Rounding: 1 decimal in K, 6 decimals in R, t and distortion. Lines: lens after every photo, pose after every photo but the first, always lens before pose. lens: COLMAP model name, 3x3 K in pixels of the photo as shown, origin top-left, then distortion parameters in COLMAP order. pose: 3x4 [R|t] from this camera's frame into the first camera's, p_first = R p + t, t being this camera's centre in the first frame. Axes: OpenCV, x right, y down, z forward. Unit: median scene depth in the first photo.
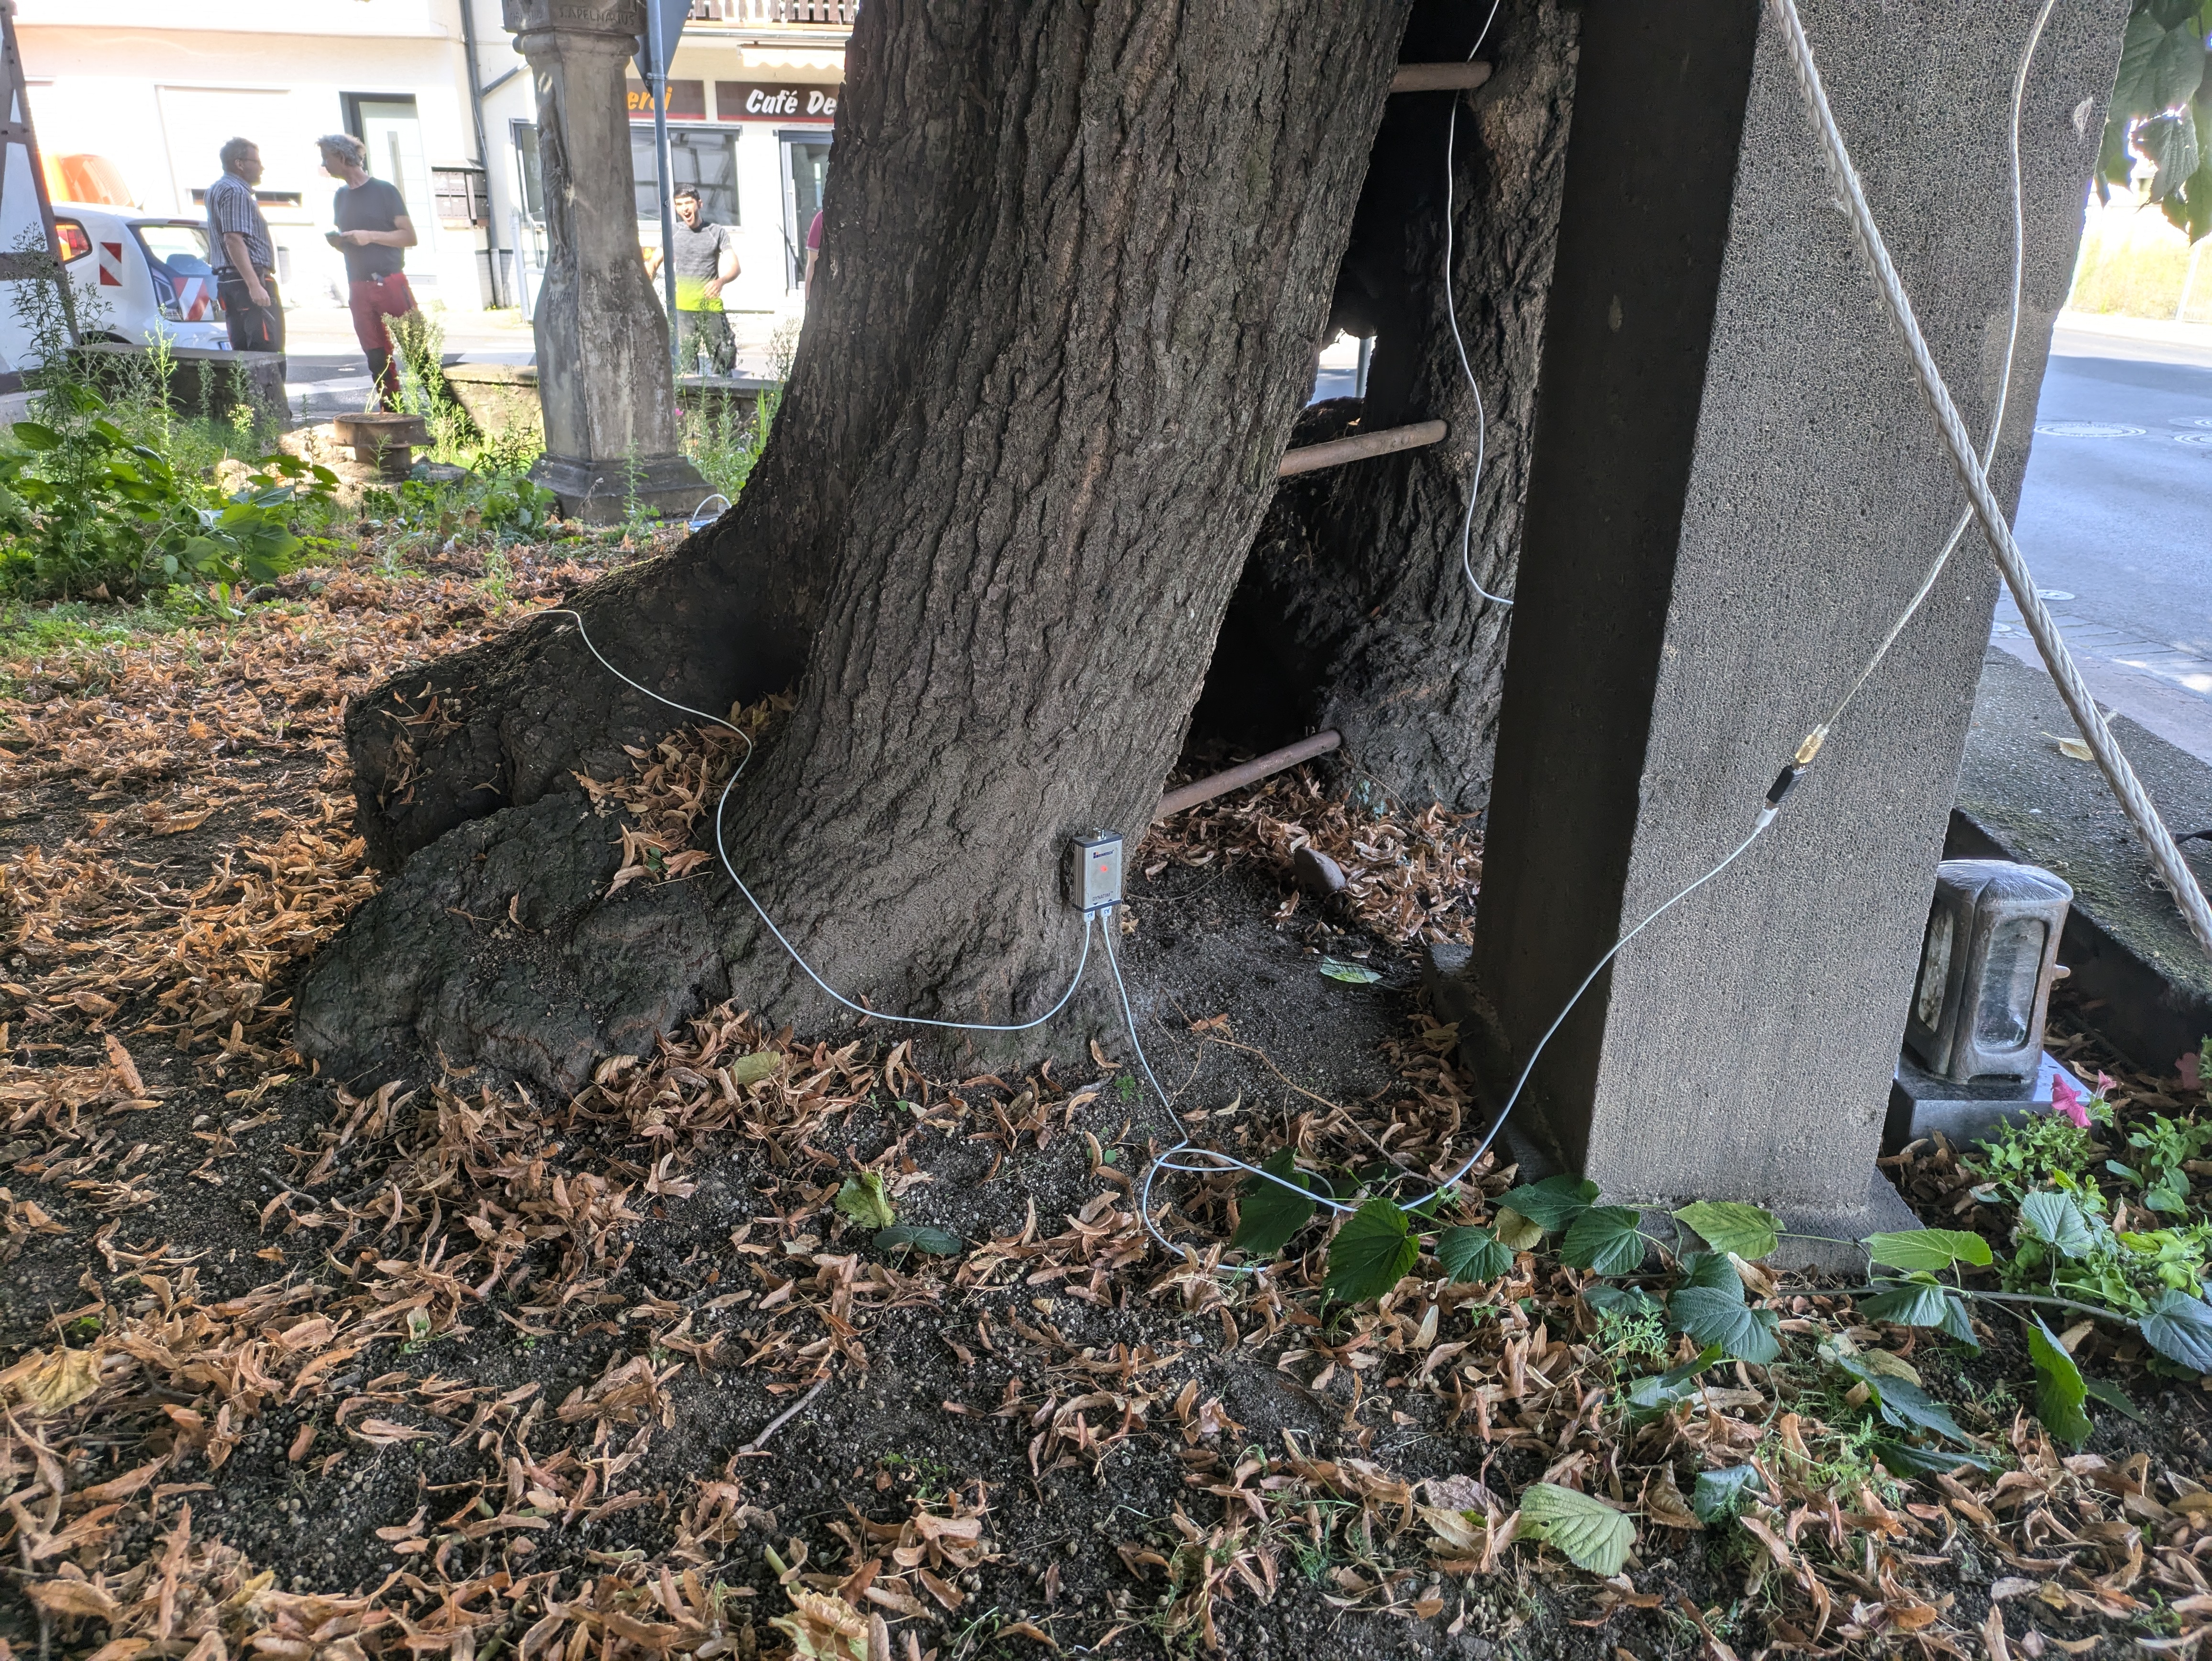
lens RADIAL K [[1537.0, 0, 1106.0], [0, 1537.0, 830.5], [0, 0, 1]] dist [0.017666, 0.001373]
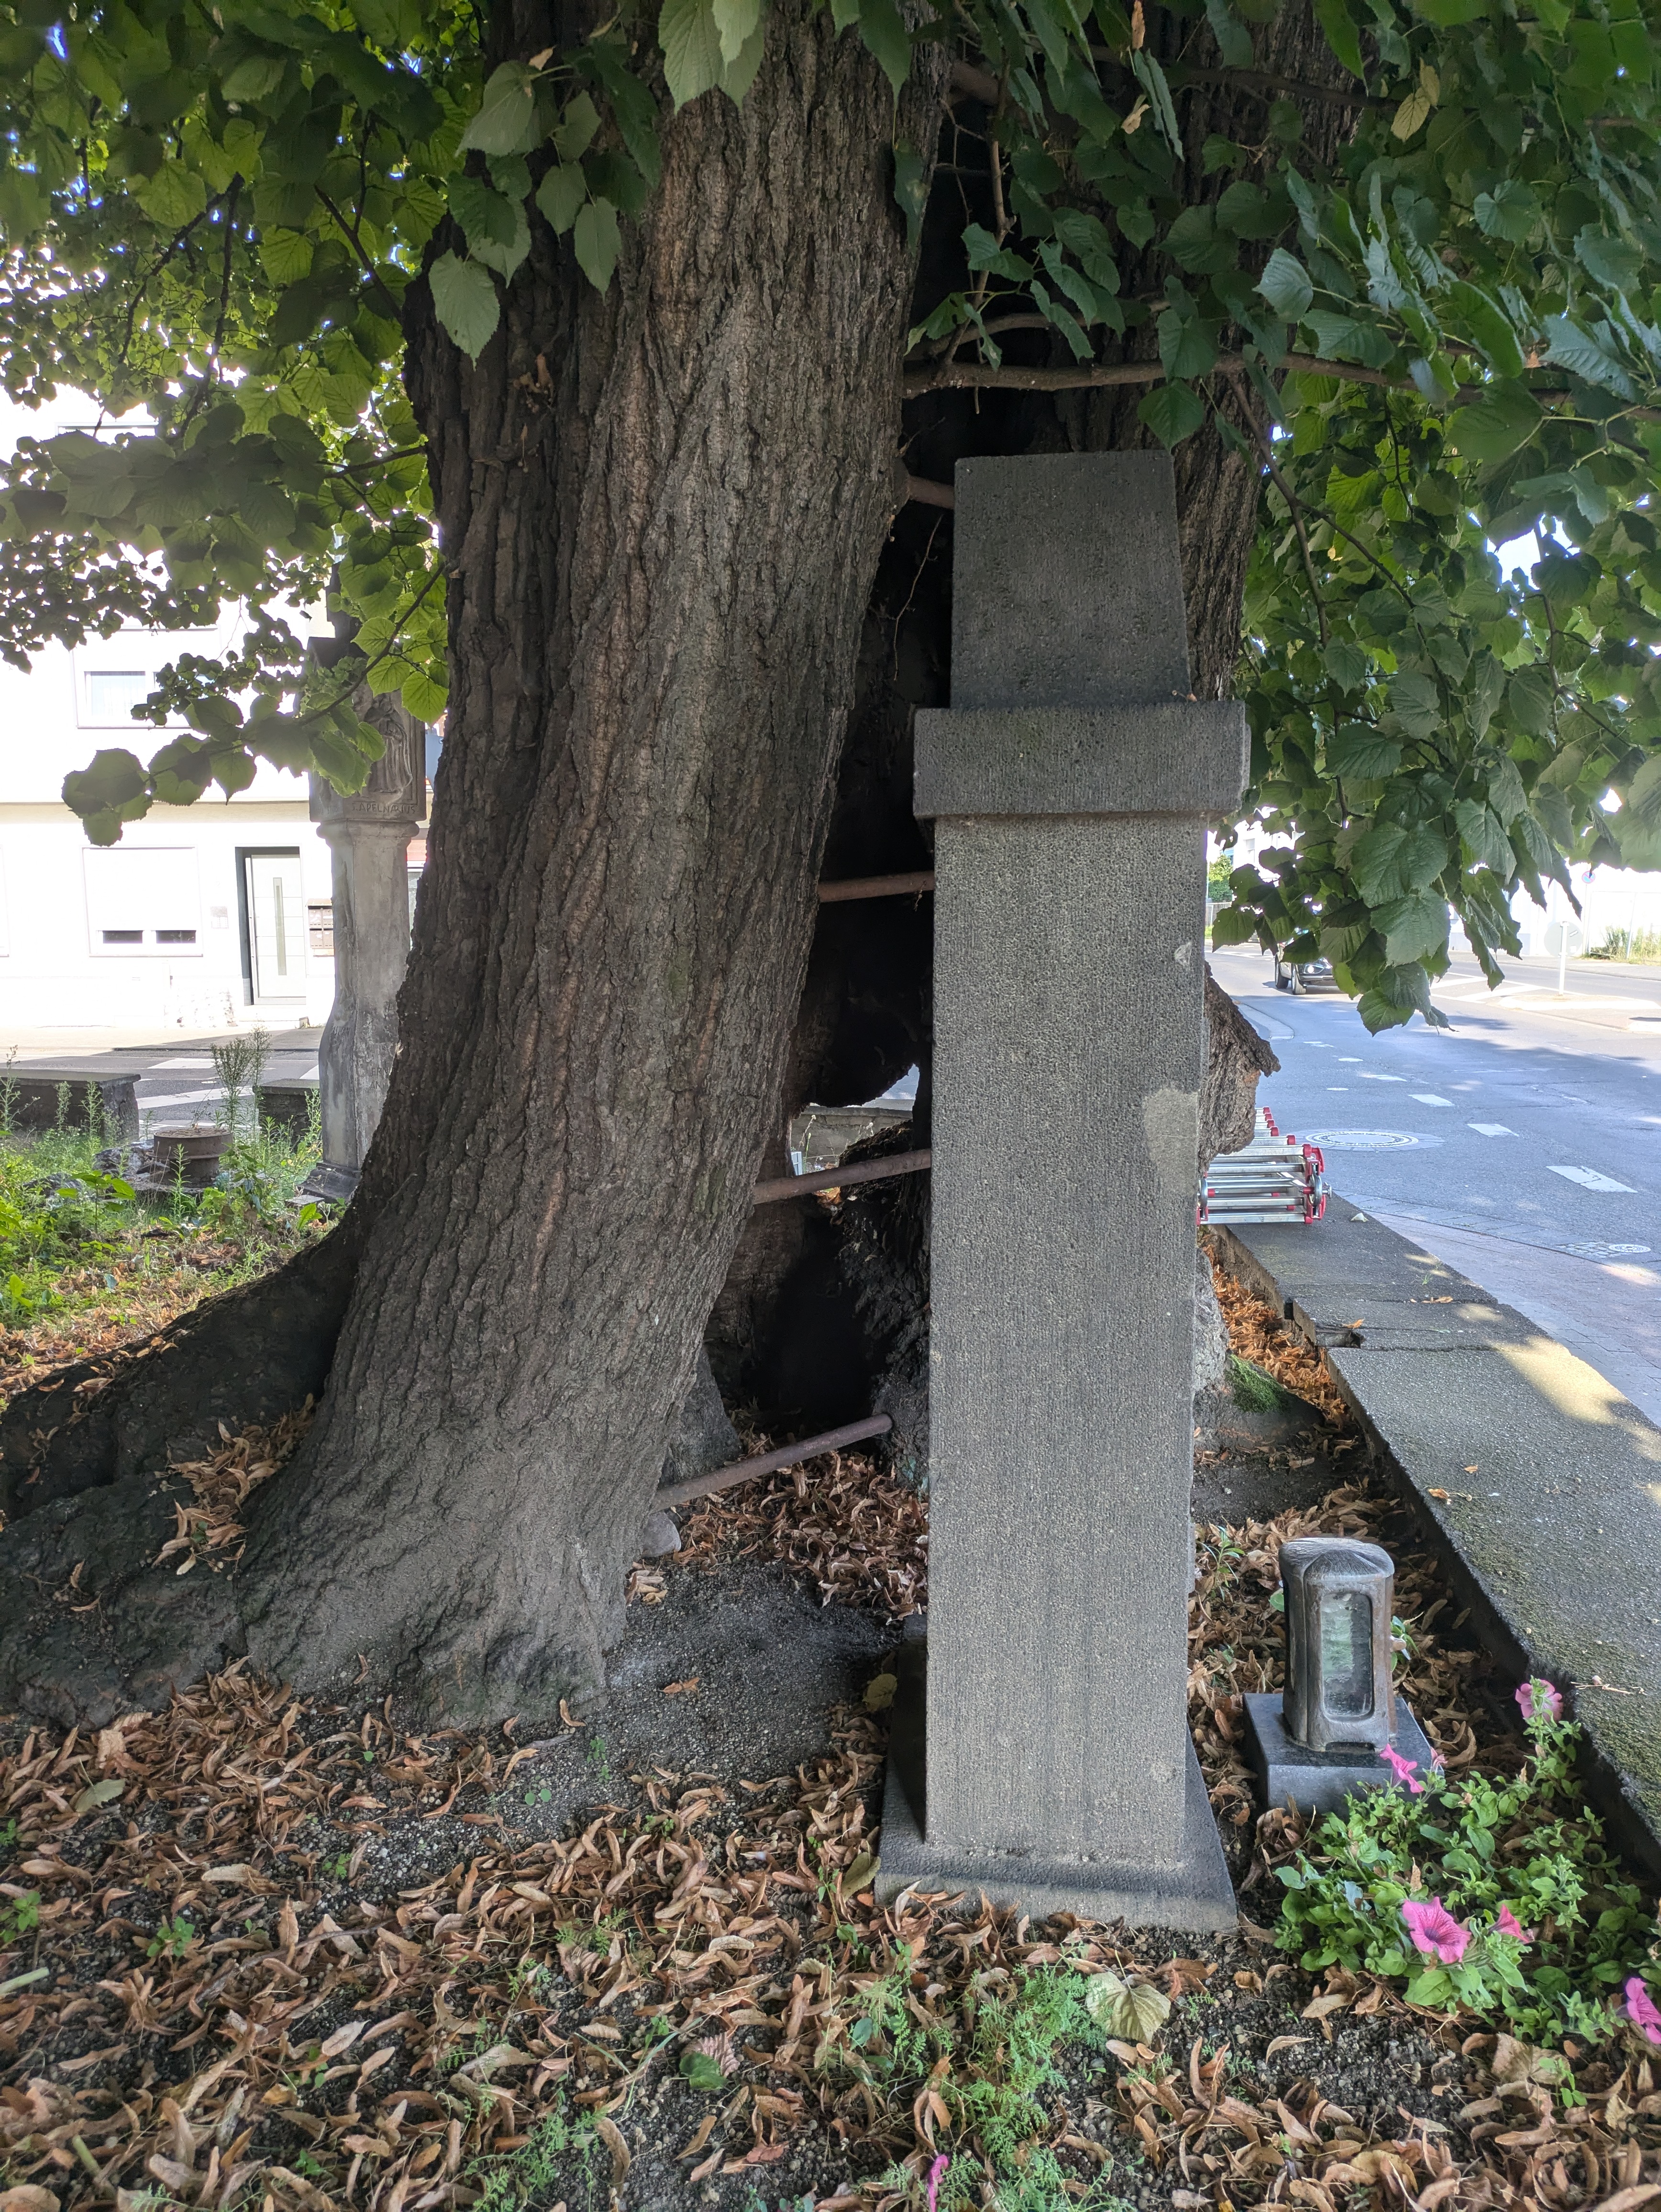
lens RADIAL K [[1490.3, 0, 830.5], [0, 1490.3, 1106.0], [0, 0, 1]] dist [-0.000595, 0.002484]
pose [[0.997486, -0.017975, -0.068544, 0.295203], [-0.000349, 0.966034, -0.258415, -0.001469], [0.070861, 0.257790, 0.963599, -0.162282]]
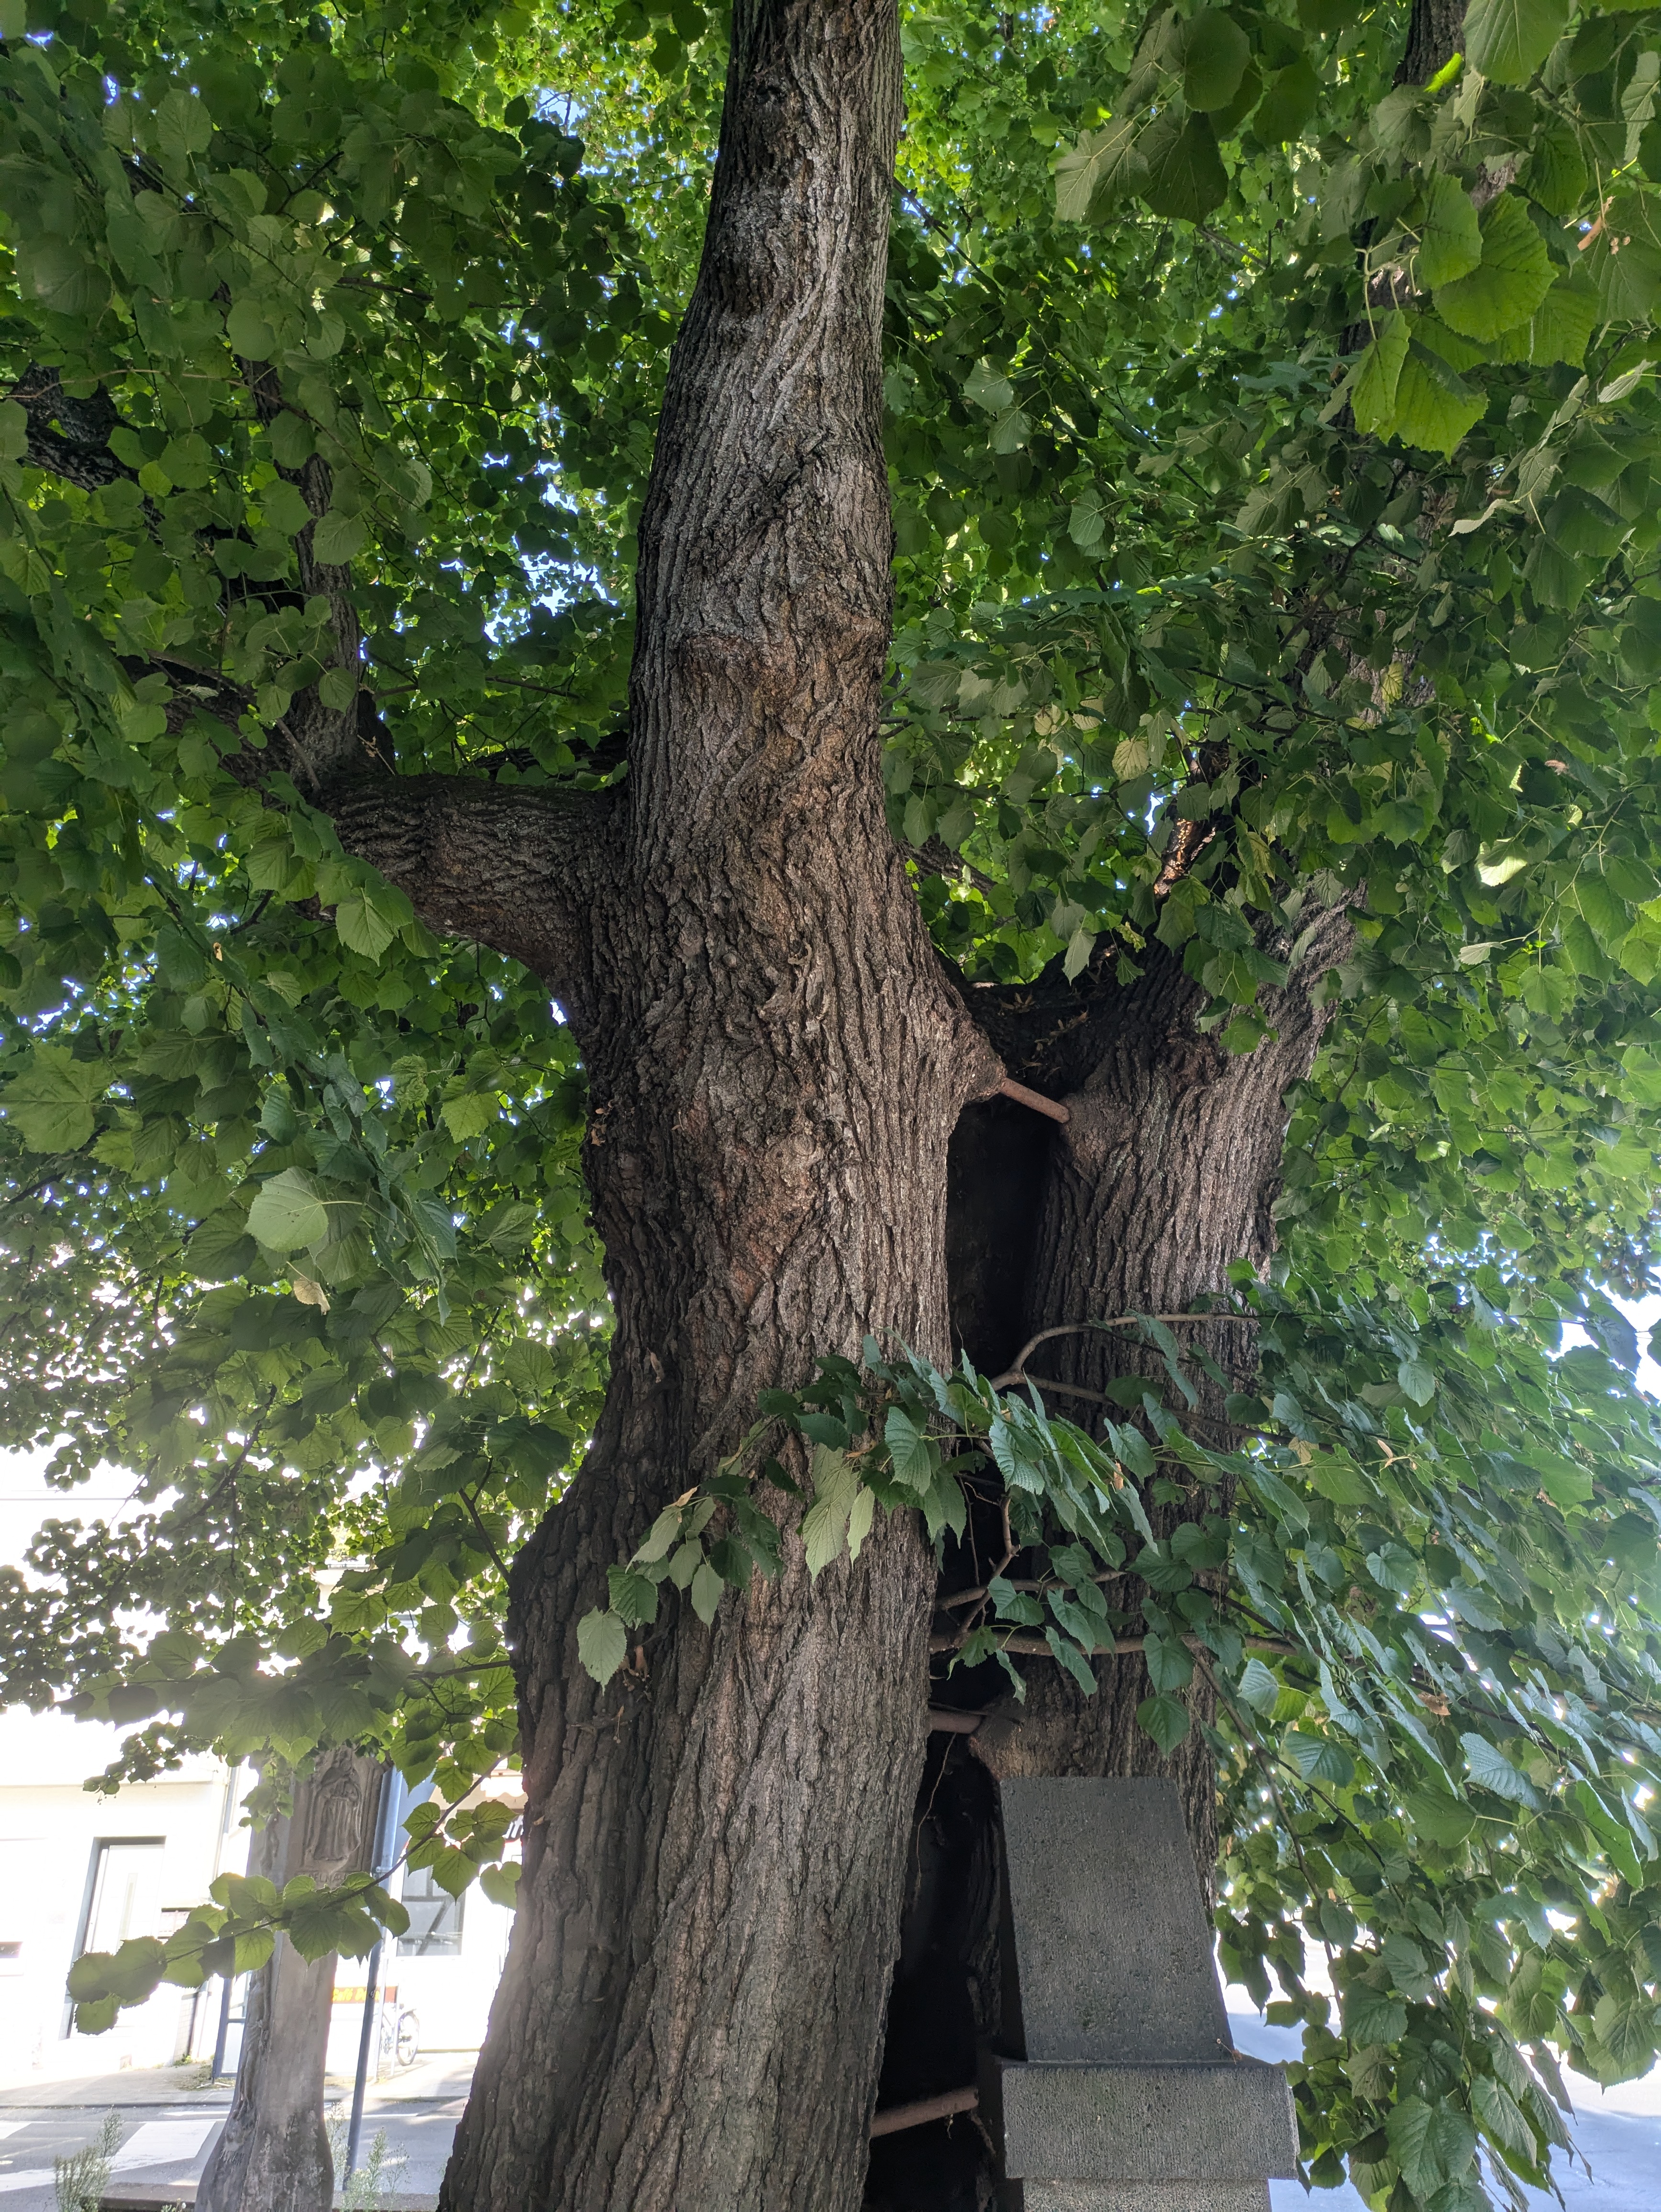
lens RADIAL K [[1537.0, 0, 830.5], [0, 1537.0, 1106.0], [0, 0, 1]] dist [0.017666, 0.001373]
pose [[0.999265, -0.025393, 0.028728, 0.153178], [0.038316, 0.688845, -0.723896, -0.156532], [-0.001407, 0.724464, 0.689311, -0.583883]]
